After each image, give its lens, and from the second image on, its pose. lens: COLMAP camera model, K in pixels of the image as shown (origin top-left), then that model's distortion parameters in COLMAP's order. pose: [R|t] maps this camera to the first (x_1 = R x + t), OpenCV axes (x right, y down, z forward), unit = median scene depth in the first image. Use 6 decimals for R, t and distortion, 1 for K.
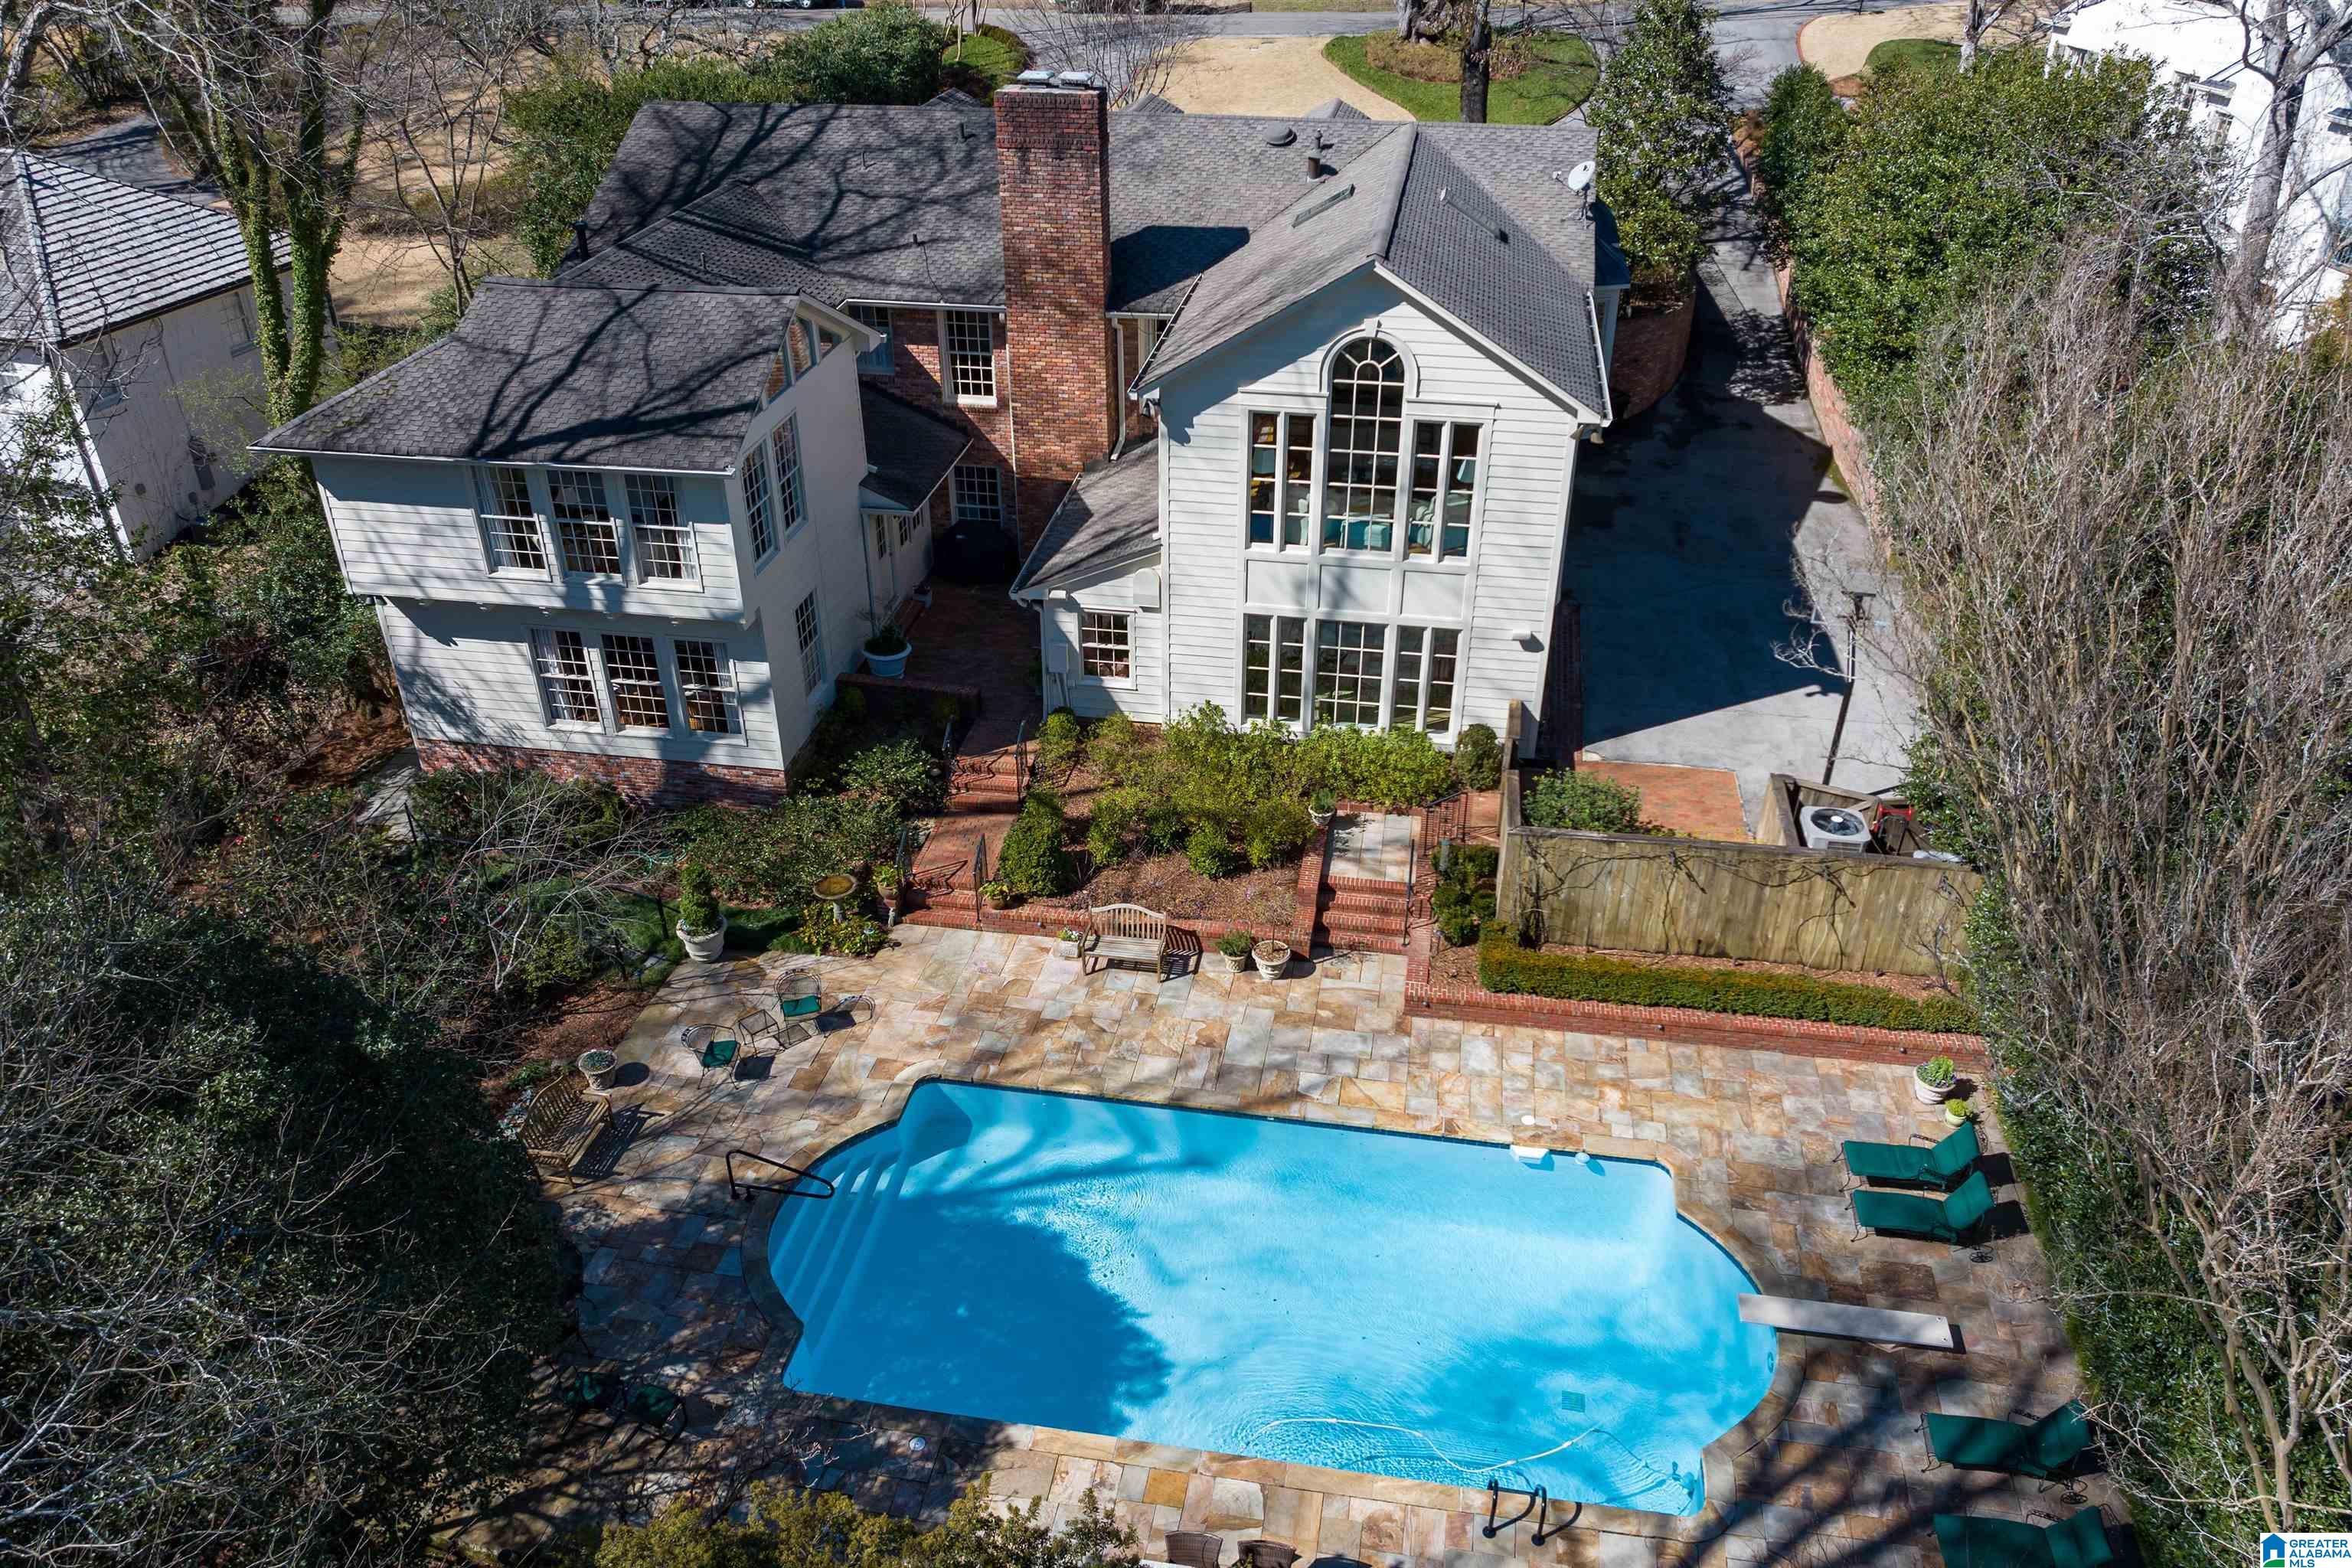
lens RADIAL K [[1662.8, 0, 1199.1], [0, 1662.8, 816.2], [0, 0, 1]] dist [-0.045217, 0.010326]
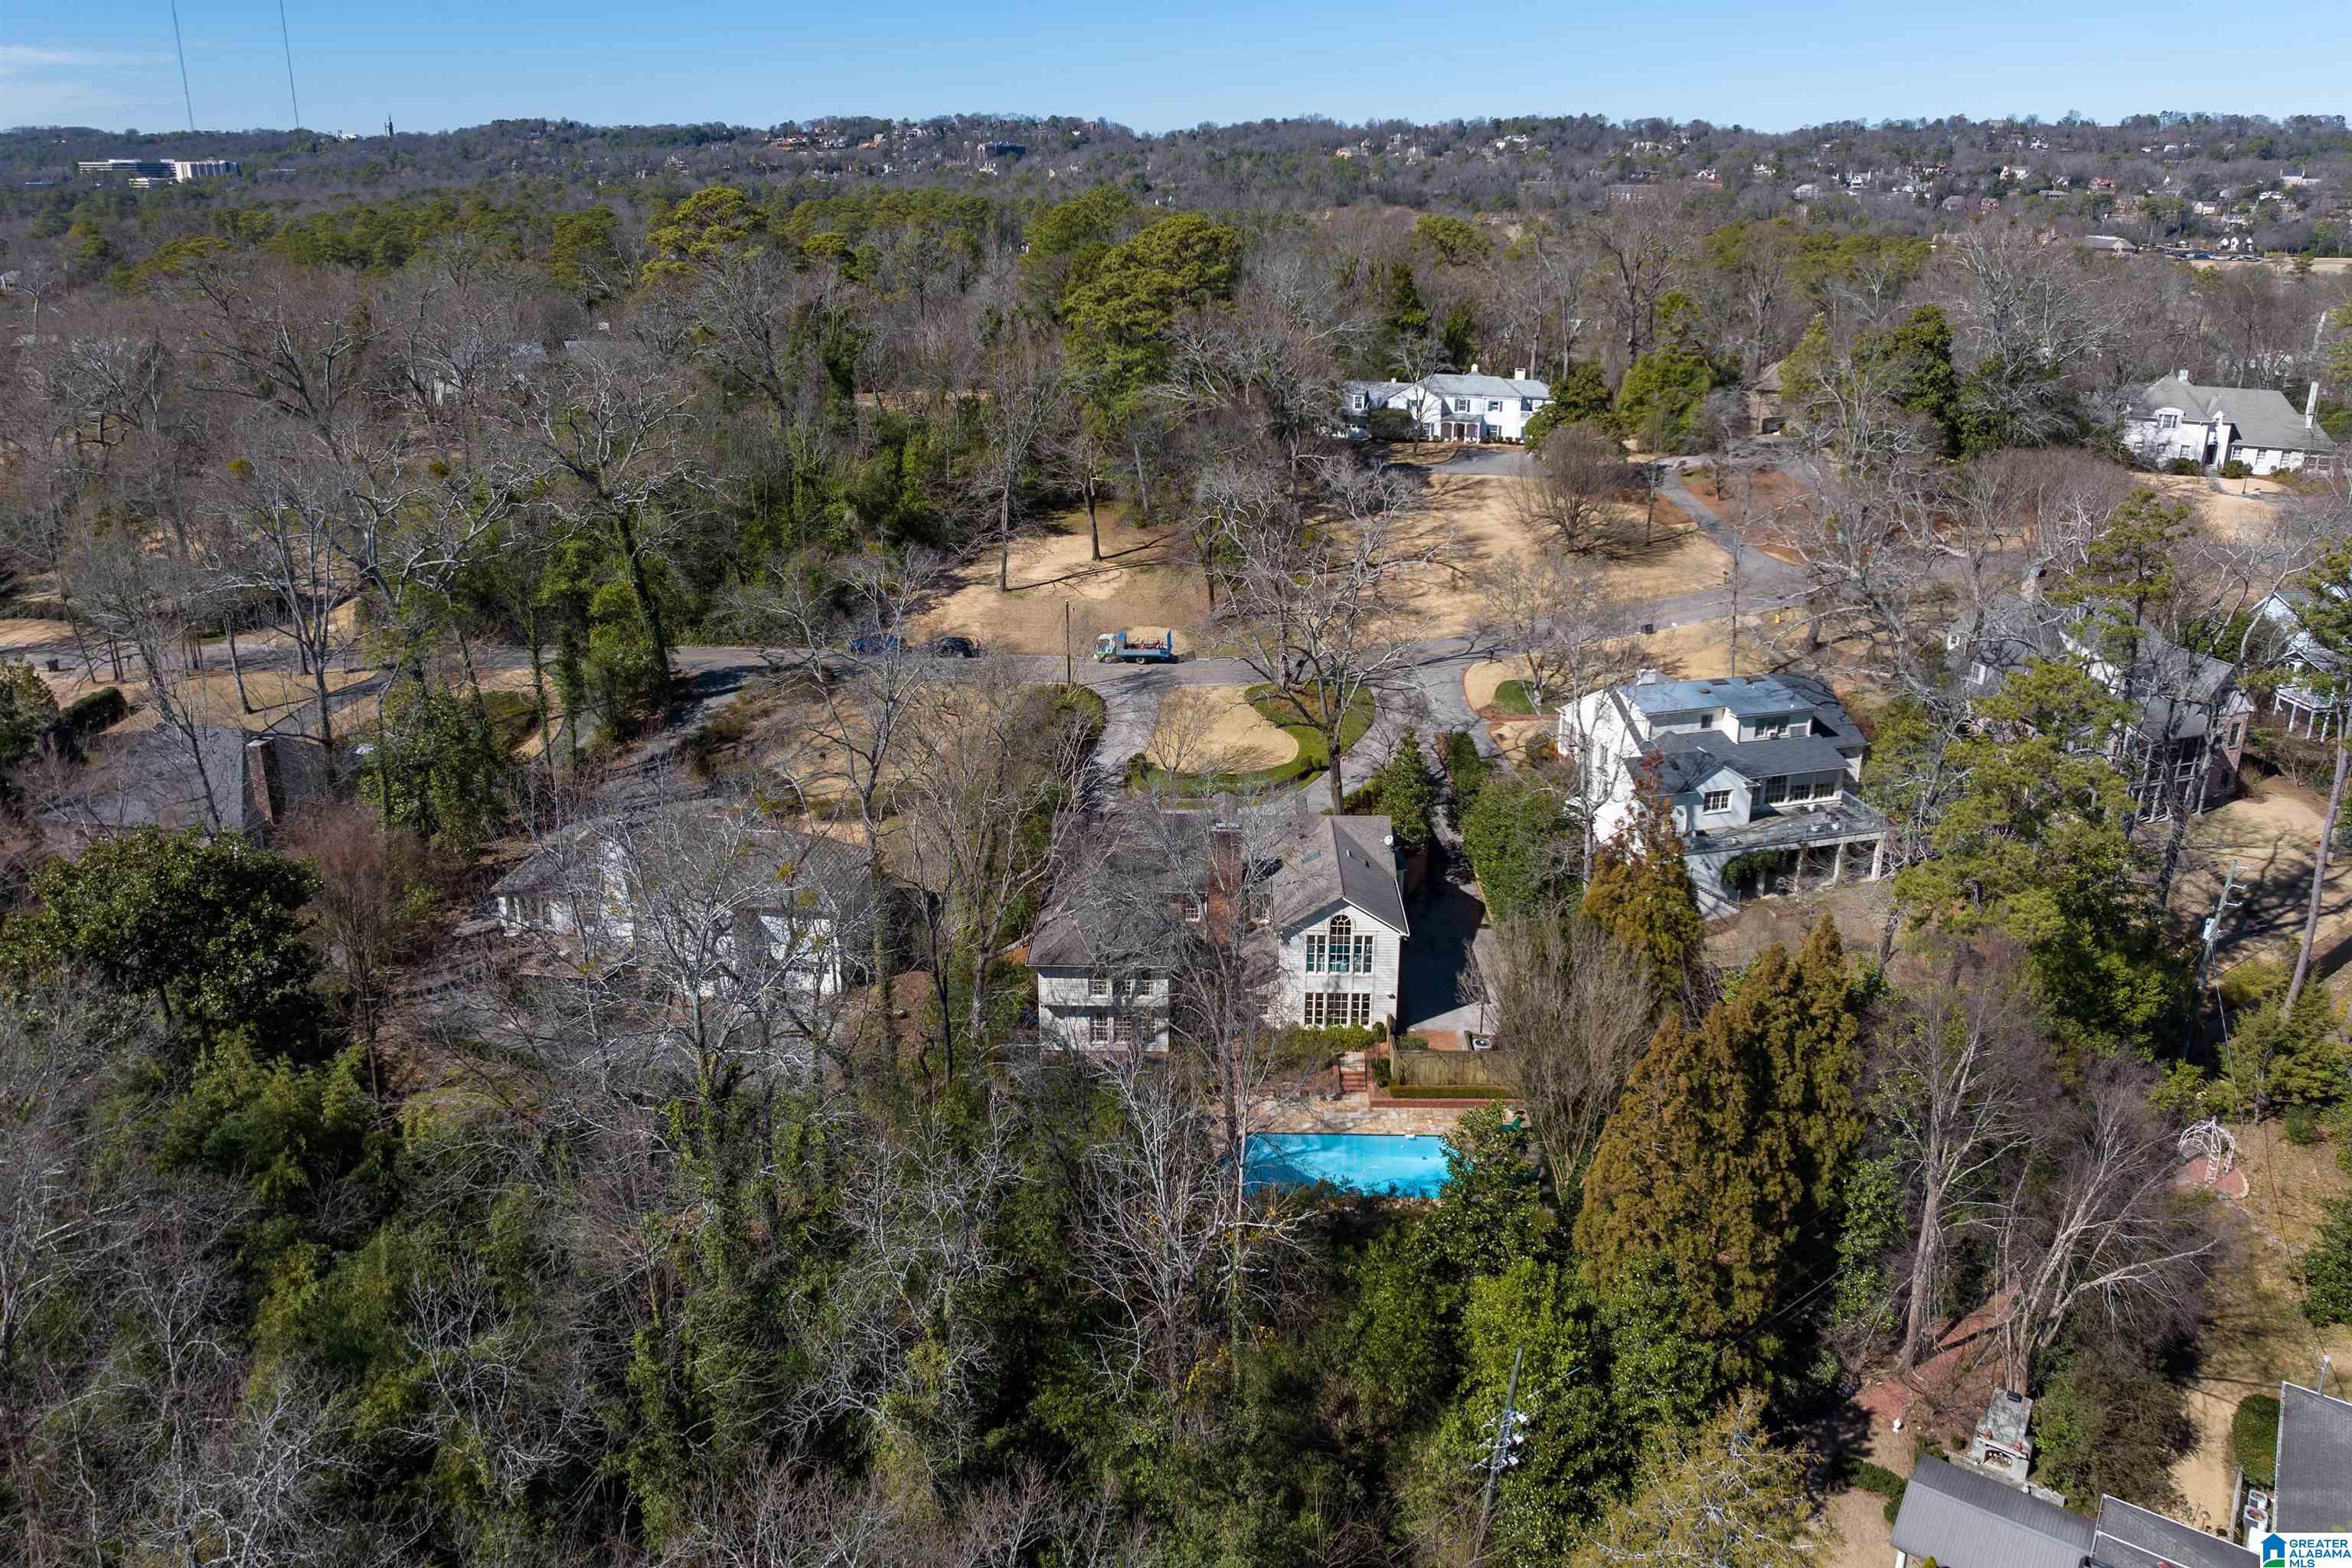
lens RADIAL K [[1662.8, 0, 1193.0], [0, 1662.8, 659.2], [0, 0, 1]] dist [-0.045217, 0.010326]
pose [[0.989890, -0.040498, 0.135936, -0.636880], [0.075180, 0.962481, -0.260726, 0.085356], [-0.120277, 0.268309, 0.955795, -2.381453]]
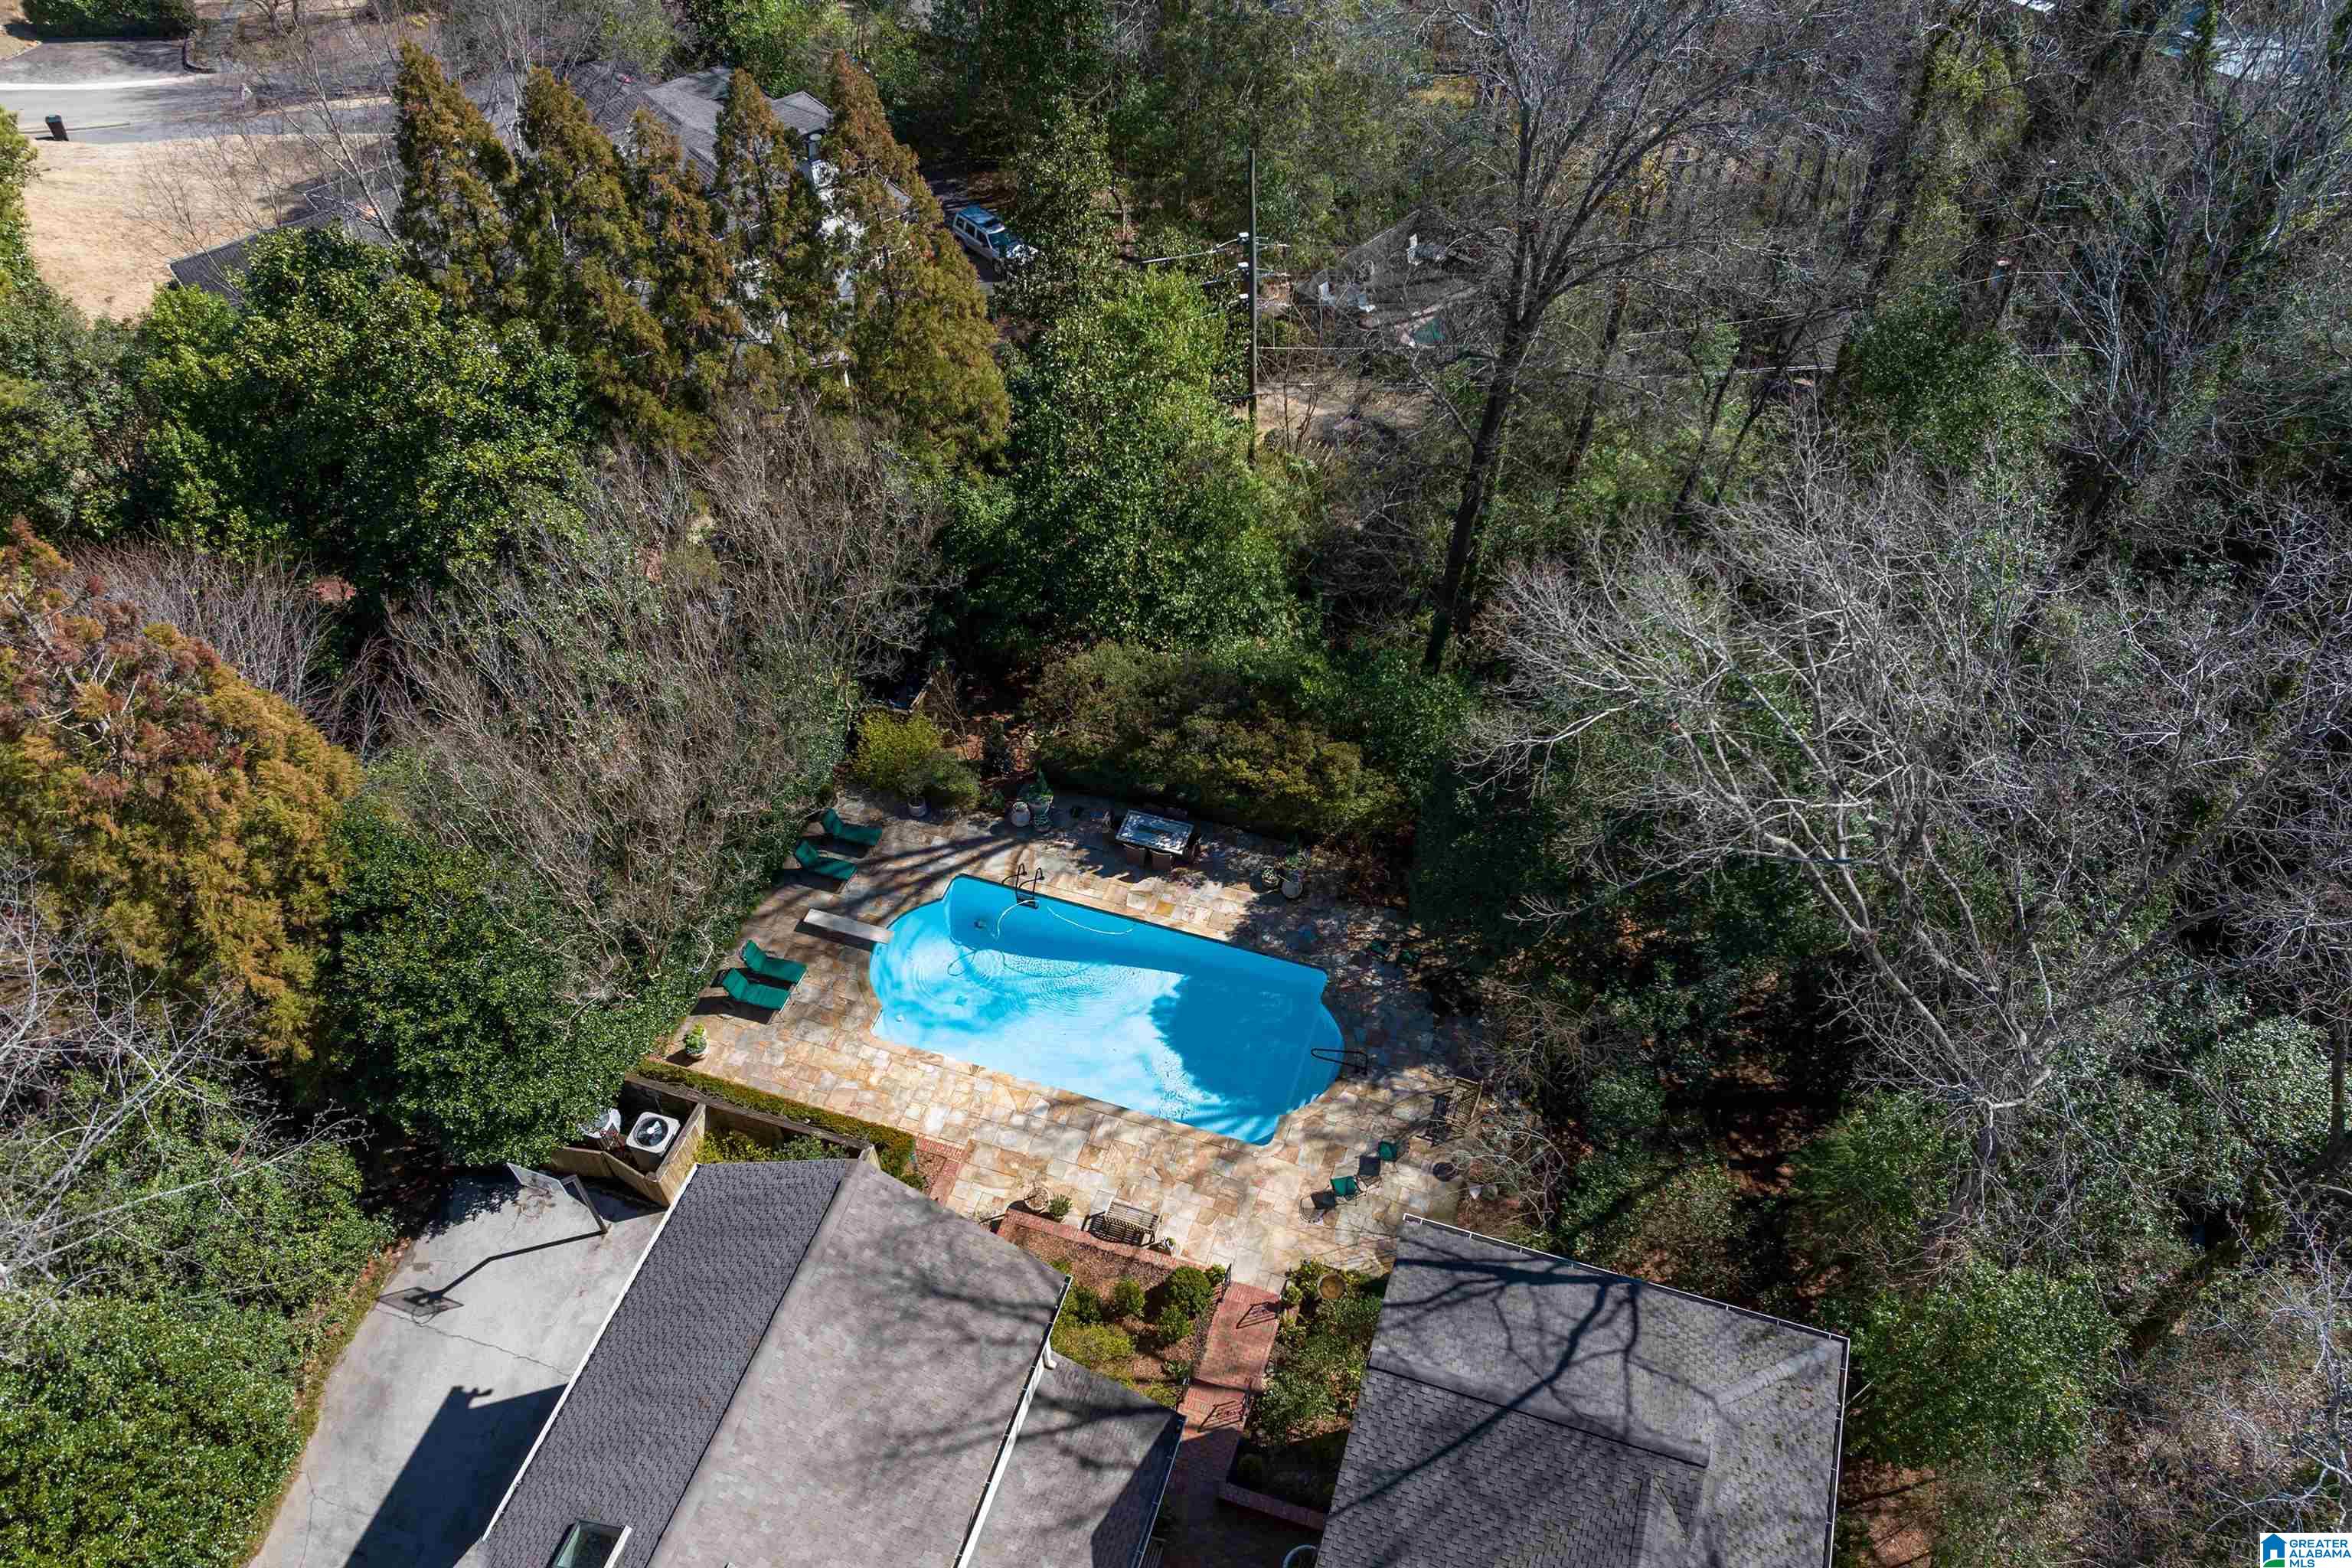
lens RADIAL K [[1662.8, 0, 1180.5], [0, 1662.8, 782.8], [0, 0, 1]] dist [-0.045217, 0.010326]
pose [[-0.987387, -0.121926, 0.101004, -0.178260], [0.078523, 0.176855, 0.981100, -1.360813], [-0.137485, 0.976656, -0.165050, 0.813147]]
